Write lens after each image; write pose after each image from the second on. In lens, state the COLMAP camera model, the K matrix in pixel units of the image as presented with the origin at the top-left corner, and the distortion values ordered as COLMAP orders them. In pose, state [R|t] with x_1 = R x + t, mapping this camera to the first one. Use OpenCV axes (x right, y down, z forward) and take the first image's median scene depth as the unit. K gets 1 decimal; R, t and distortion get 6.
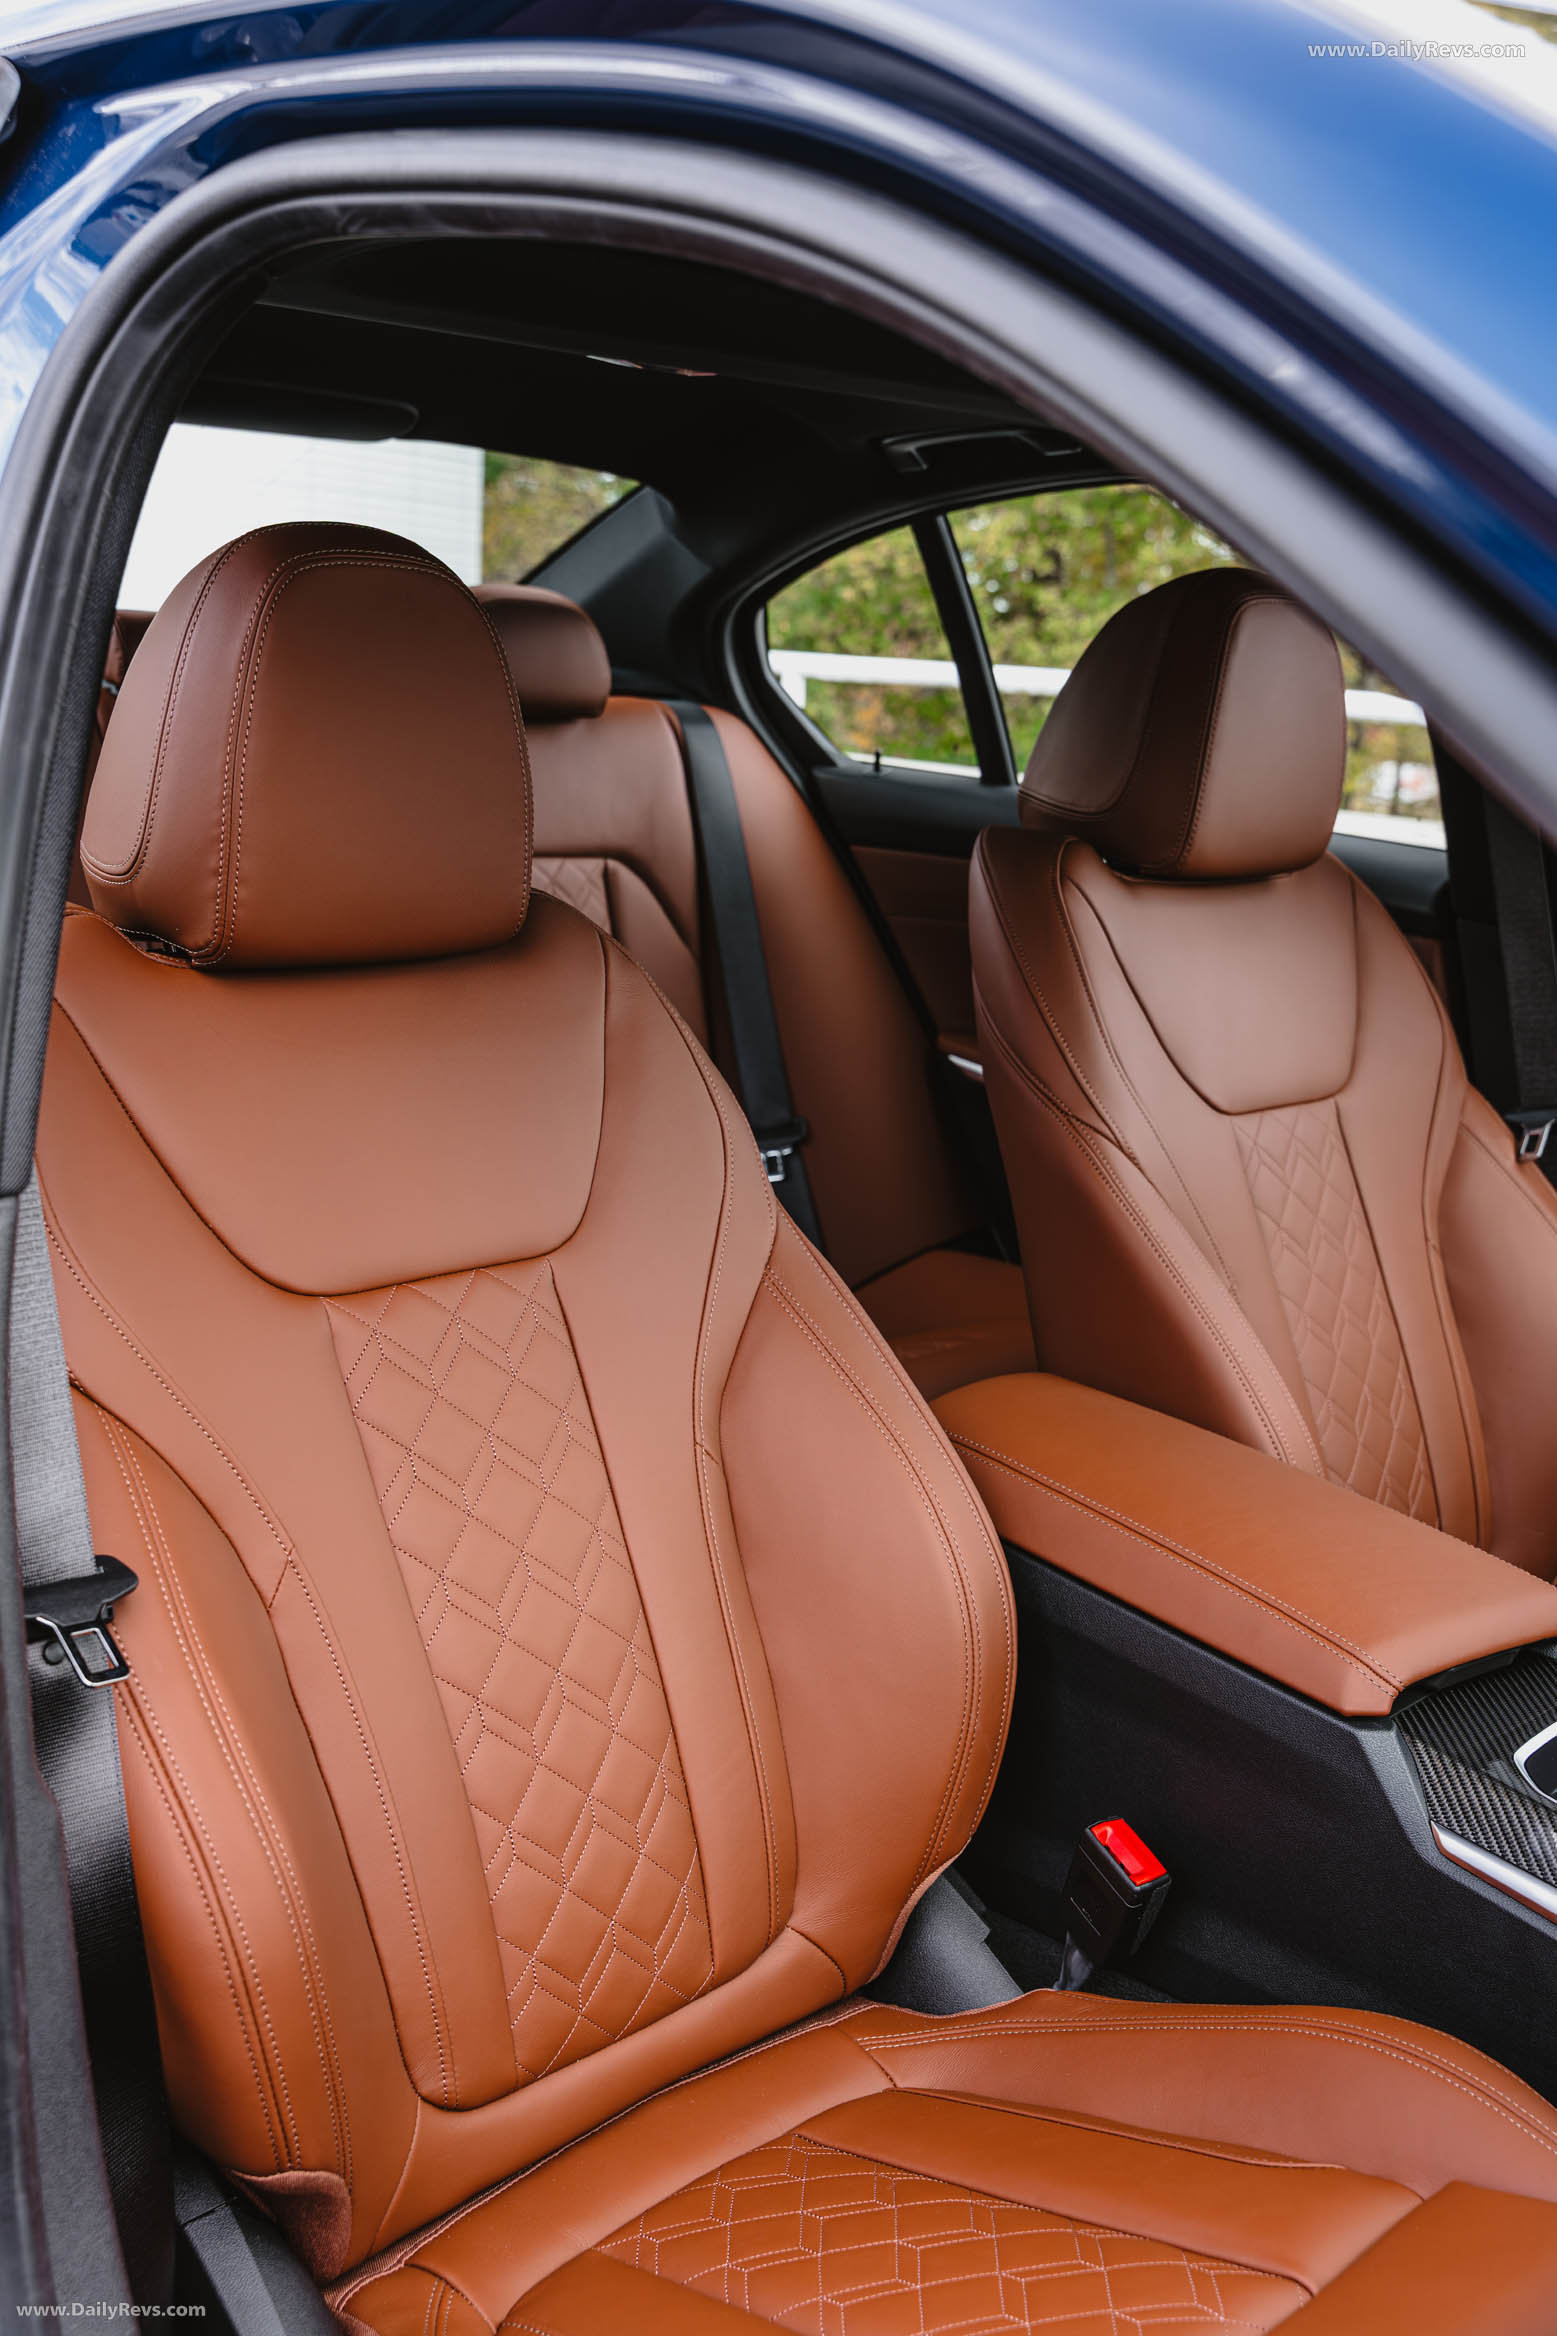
lens RADIAL K [[2225.1, 0, 777.4], [0, 2225.1, 1154.4], [0, 0, 1]] dist [0.004838, 0.000000]
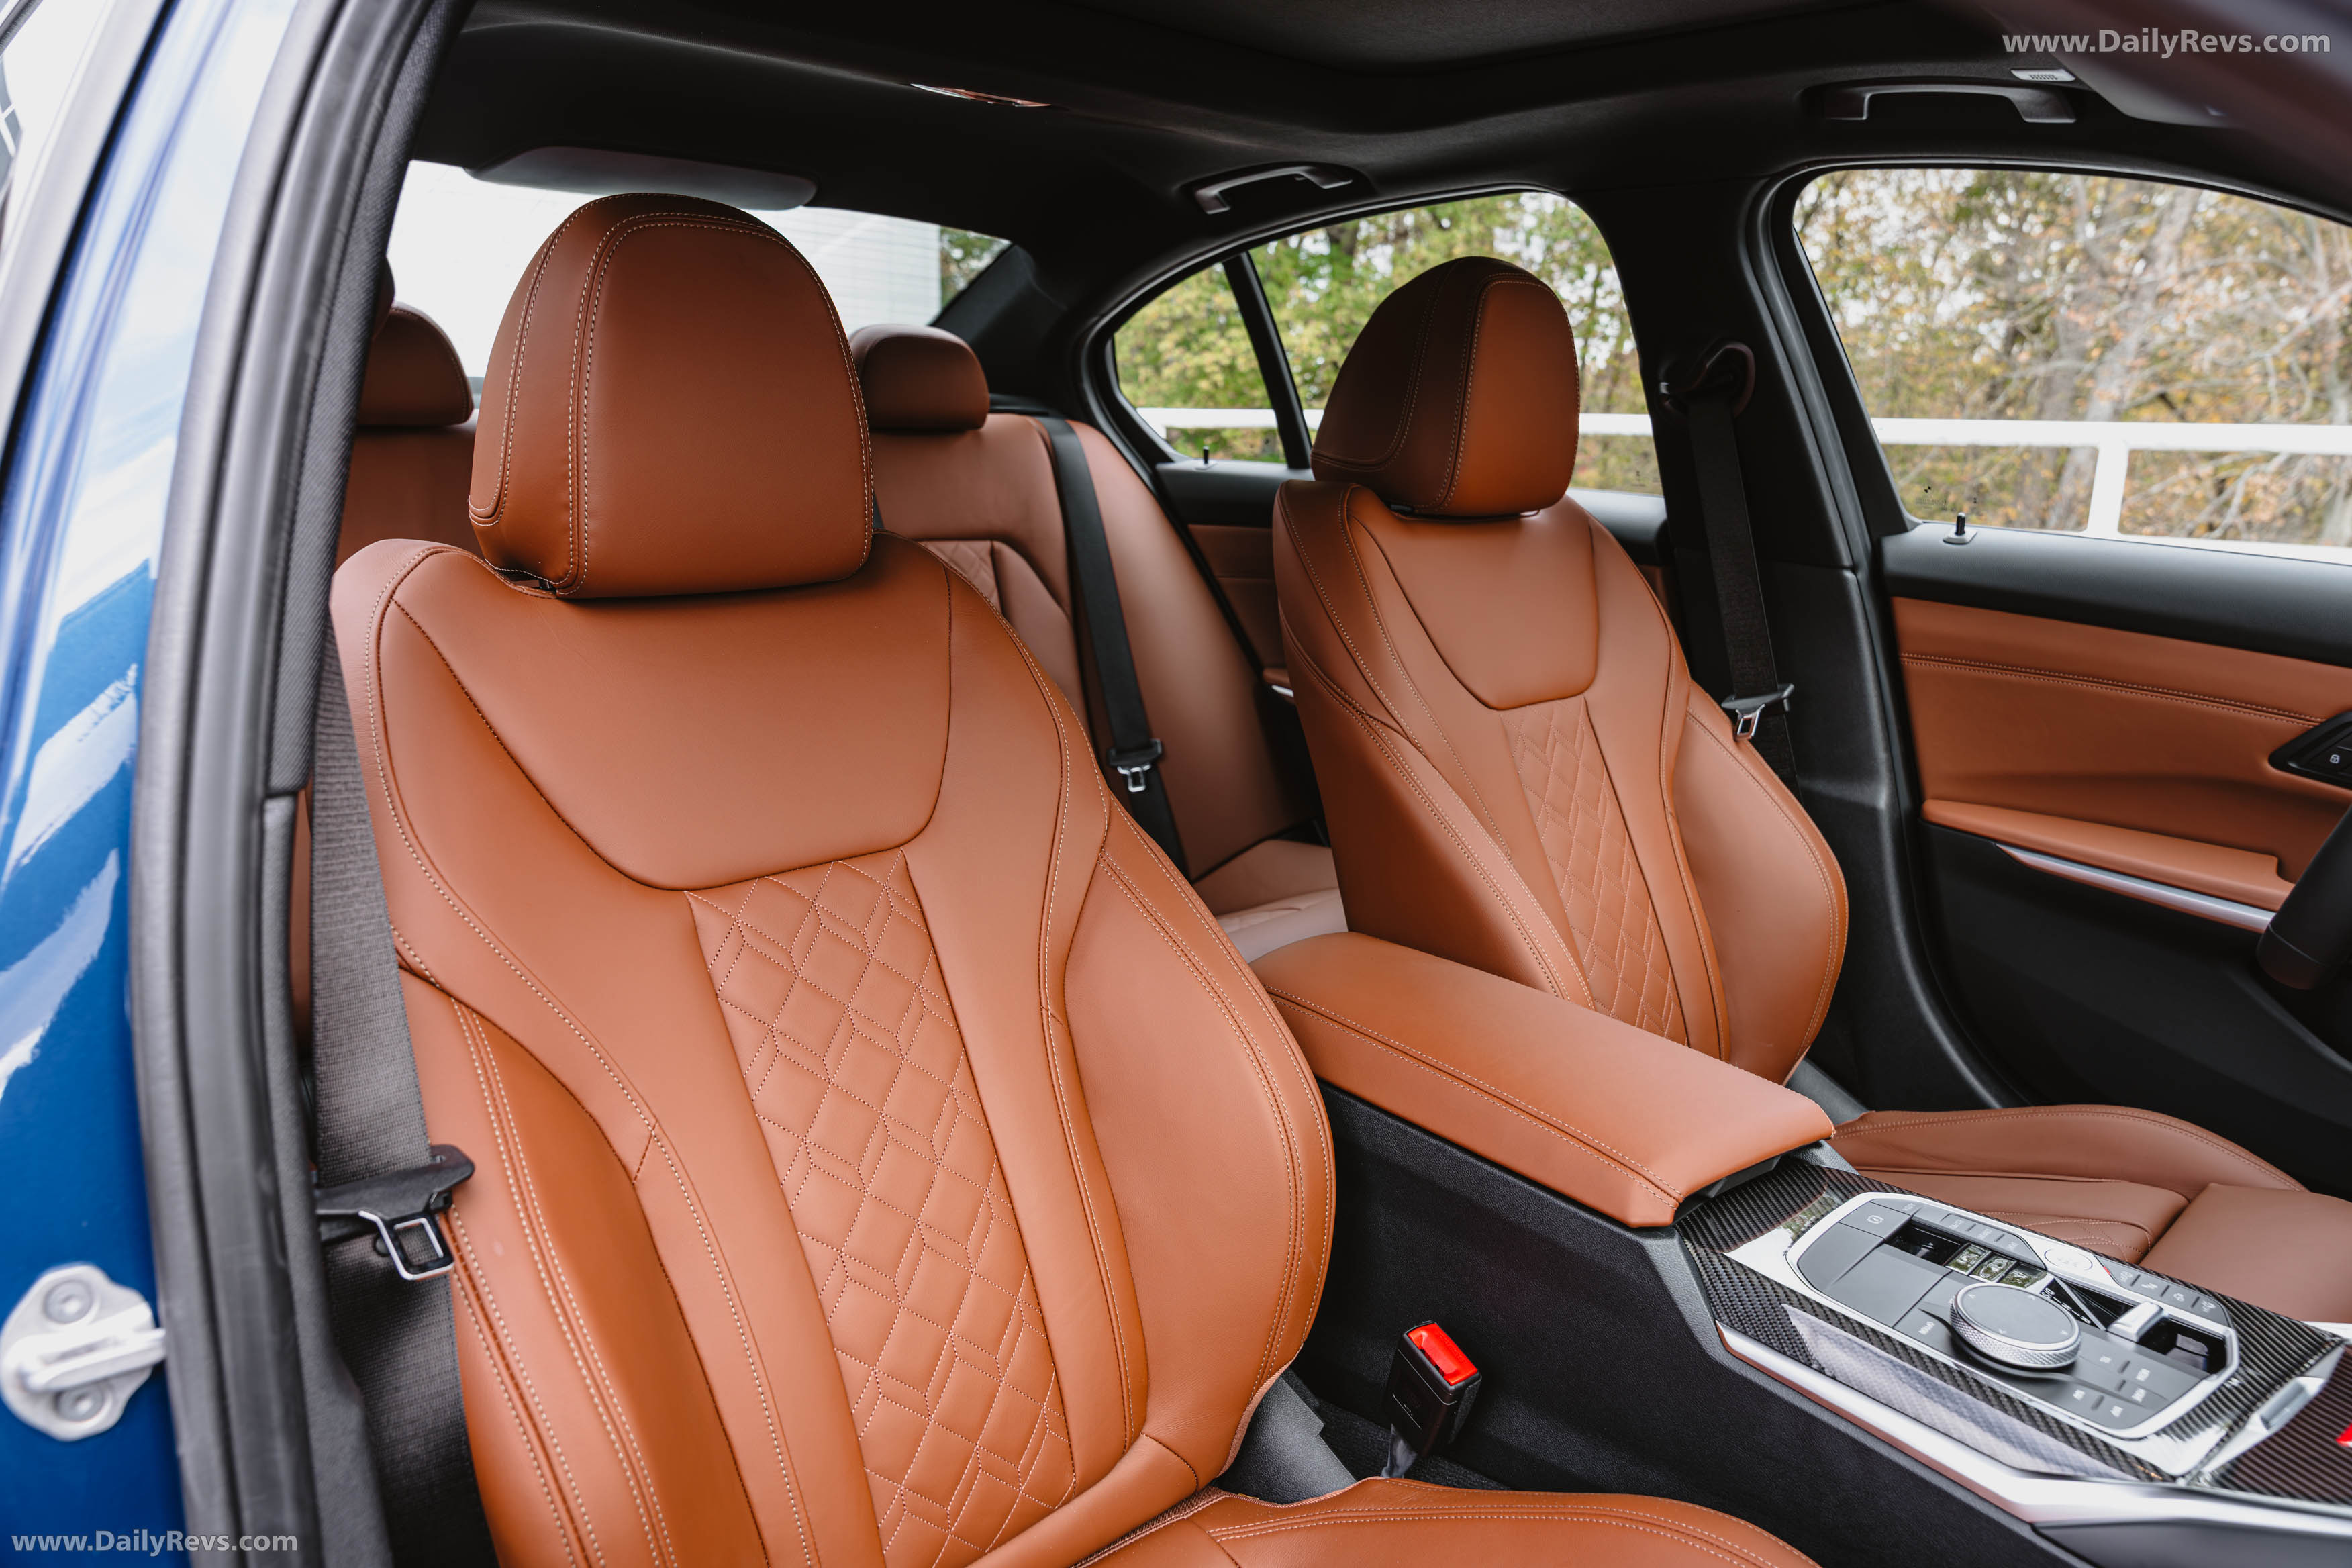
lens RADIAL K [[1604.1, 0, 1189.4], [0, 1604.1, 768.7], [0, 0, 1]] dist [0.014626, -0.020726]
pose [[0.998874, -0.045825, 0.012313, 0.033147], [0.045967, 0.998877, -0.011520, 0.022274], [-0.011772, 0.012073, 0.999858, 0.183703]]
